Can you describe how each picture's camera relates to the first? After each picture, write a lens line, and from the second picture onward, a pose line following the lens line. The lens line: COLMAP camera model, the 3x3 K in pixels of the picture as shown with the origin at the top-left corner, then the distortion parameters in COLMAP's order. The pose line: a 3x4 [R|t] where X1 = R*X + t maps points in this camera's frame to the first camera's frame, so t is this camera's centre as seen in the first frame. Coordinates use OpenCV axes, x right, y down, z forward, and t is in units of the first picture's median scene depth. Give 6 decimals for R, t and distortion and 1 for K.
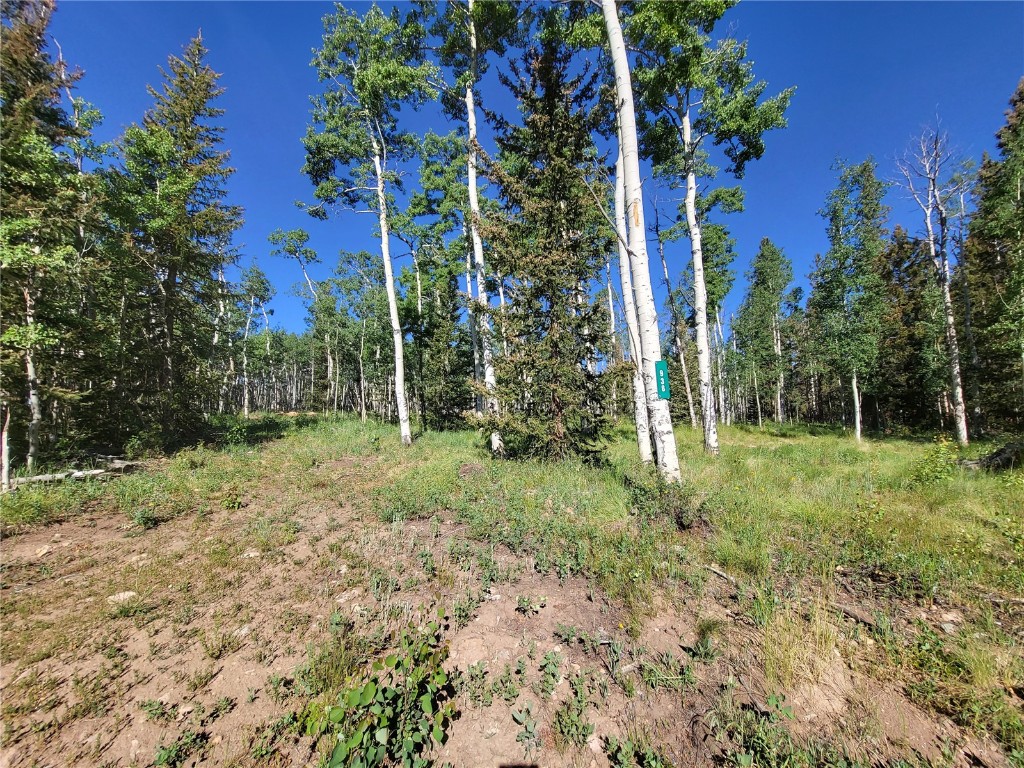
lens RADIAL K [[400.3, 0, 515.7], [0, 400.3, 391.4], [0, 0, 1]] dist [-0.000940, -0.000722]
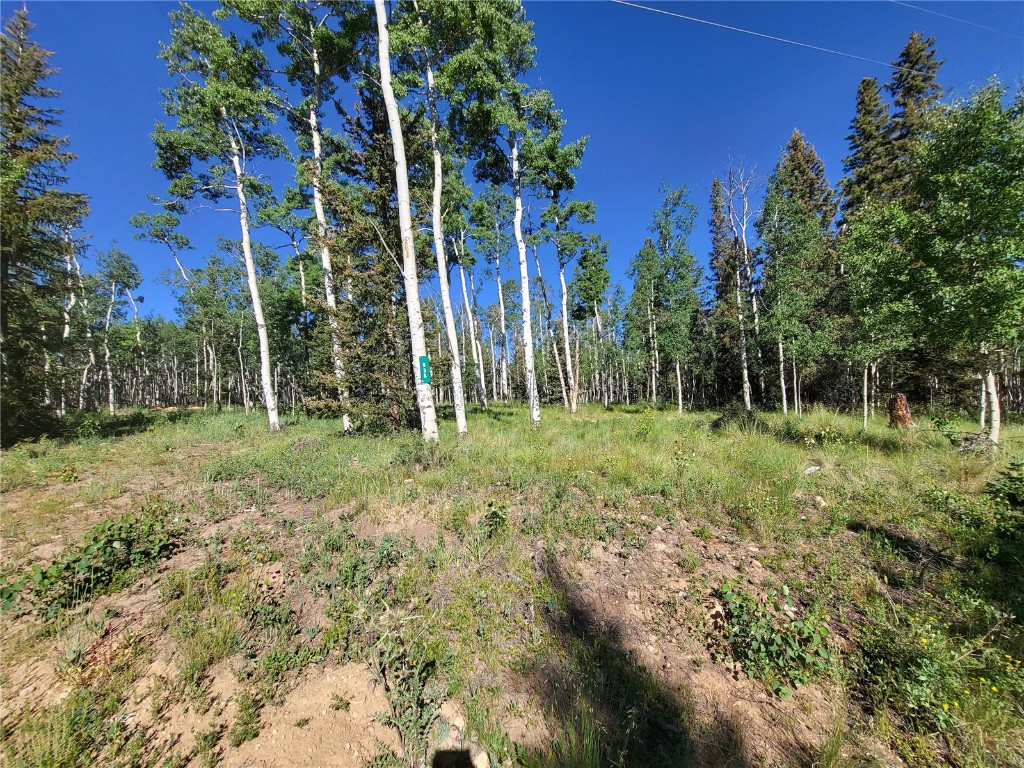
lens RADIAL K [[400.3, 0, 515.7], [0, 400.3, 391.4], [0, 0, 1]] dist [-0.000940, -0.000722]
pose [[0.982636, -0.025909, 0.183724, 0.116781], [0.020399, 0.999285, 0.031818, 0.002497], [-0.184417, -0.027518, 0.982463, -0.123180]]
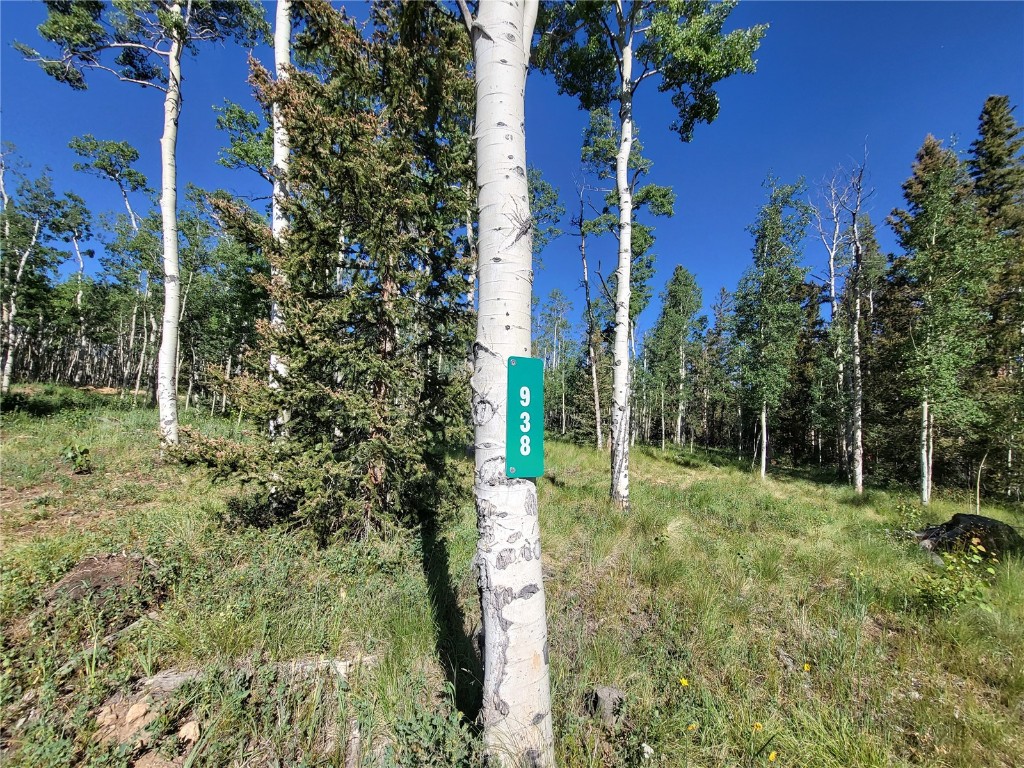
lens RADIAL K [[400.5, 0, 515.2], [0, 400.5, 389.1], [0, 0, 1]] dist [-0.000972, -0.000651]
pose [[0.974563, 0.096239, 0.202396, 0.081562], [-0.094783, 0.995355, -0.016898, -0.012633], [-0.203082, -0.002716, 0.979158, 0.193163]]
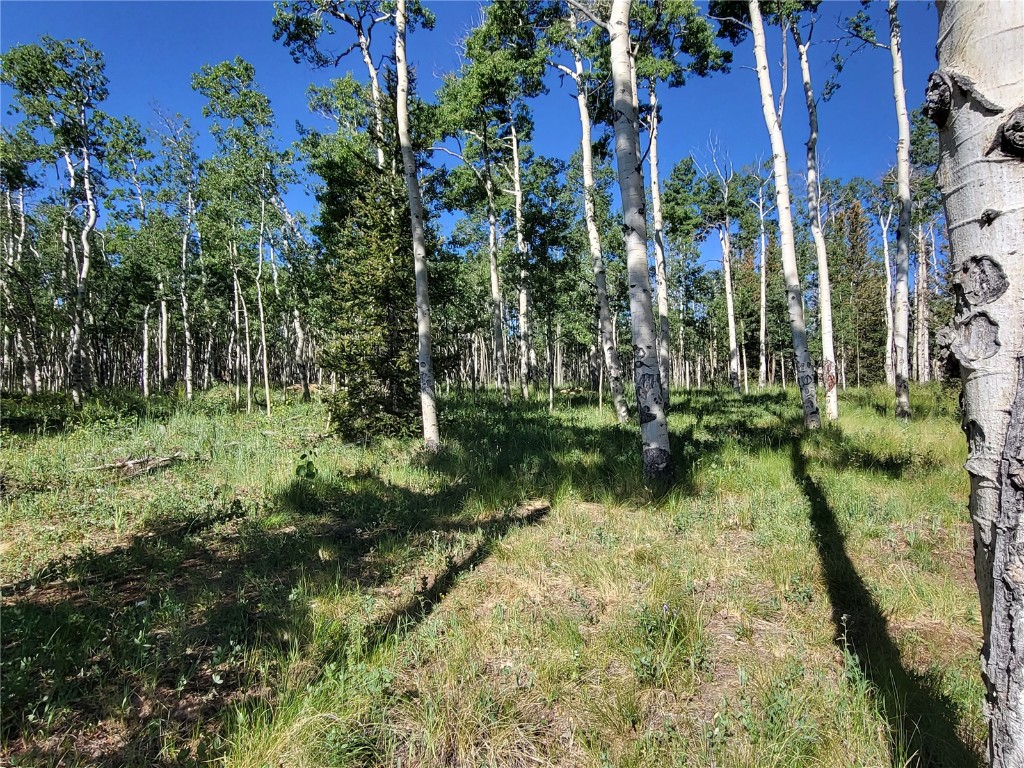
lens RADIAL K [[624.5, 0, 514.6], [0, 624.5, 393.6], [0, 0, 1]] dist [0.003615, -0.004517]
pose [[0.908763, 0.003486, -0.417298, 0.252328], [0.029487, 0.996929, 0.072542, 0.010112], [0.416270, -0.078228, 0.905870, 0.490981]]
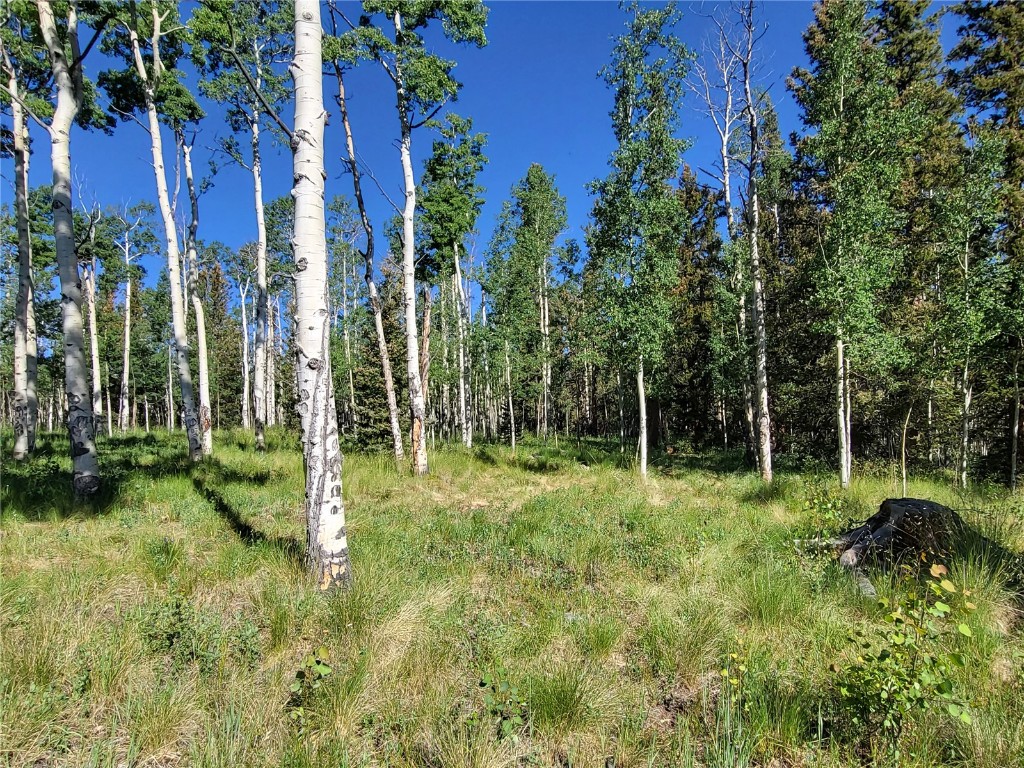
lens RADIAL K [[624.5, 0, 514.6], [0, 624.5, 393.6], [0, 0, 1]] dist [0.003615, -0.004517]
pose [[0.866171, 0.017660, 0.499436, 0.209837], [-0.023406, 0.999712, 0.005244, -0.000118], [-0.499199, -0.016232, 0.866335, 0.274553]]
